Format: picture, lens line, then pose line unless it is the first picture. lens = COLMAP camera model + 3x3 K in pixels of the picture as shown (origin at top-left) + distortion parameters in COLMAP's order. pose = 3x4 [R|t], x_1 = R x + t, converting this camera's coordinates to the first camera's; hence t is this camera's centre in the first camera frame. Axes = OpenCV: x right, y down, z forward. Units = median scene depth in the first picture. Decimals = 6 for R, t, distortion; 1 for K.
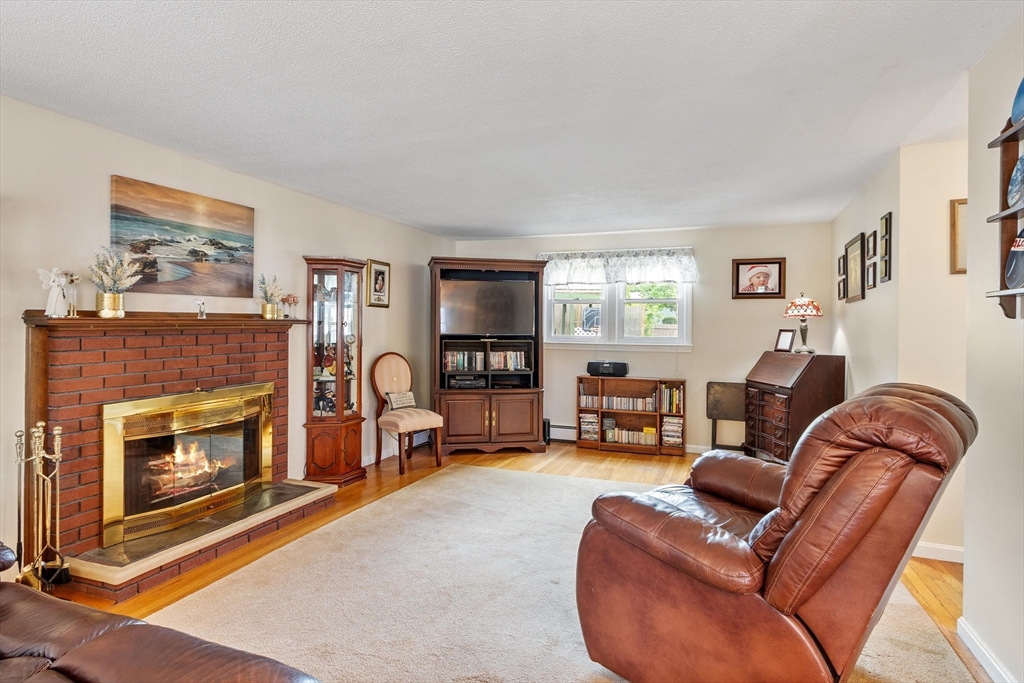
lens RADIAL K [[538.5, 0, 511.6], [0, 538.5, 332.6], [0, 0, 1]] dist [0.001161, 0.000442]
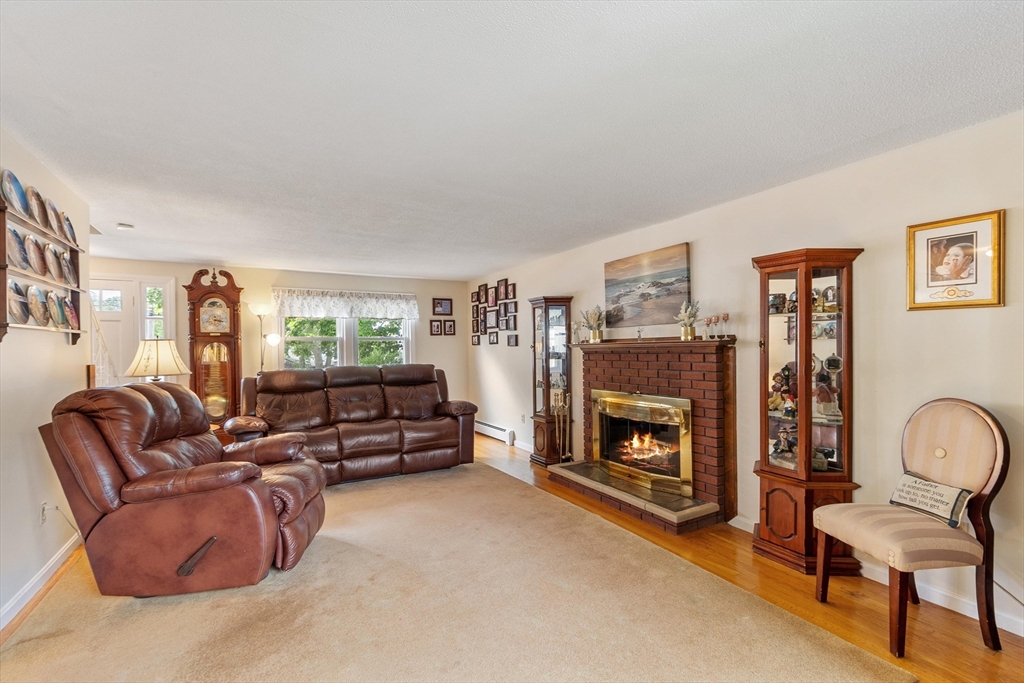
lens RADIAL K [[459.7, 0, 511.8], [0, 459.7, 347.1], [0, 0, 1]] dist [0.000910, 0.000025]
pose [[-0.630869, -0.001822, -0.775887, 0.559687], [-0.006752, 0.999972, 0.003142, -0.014563], [0.775860, 0.007221, -0.630864, 1.498386]]
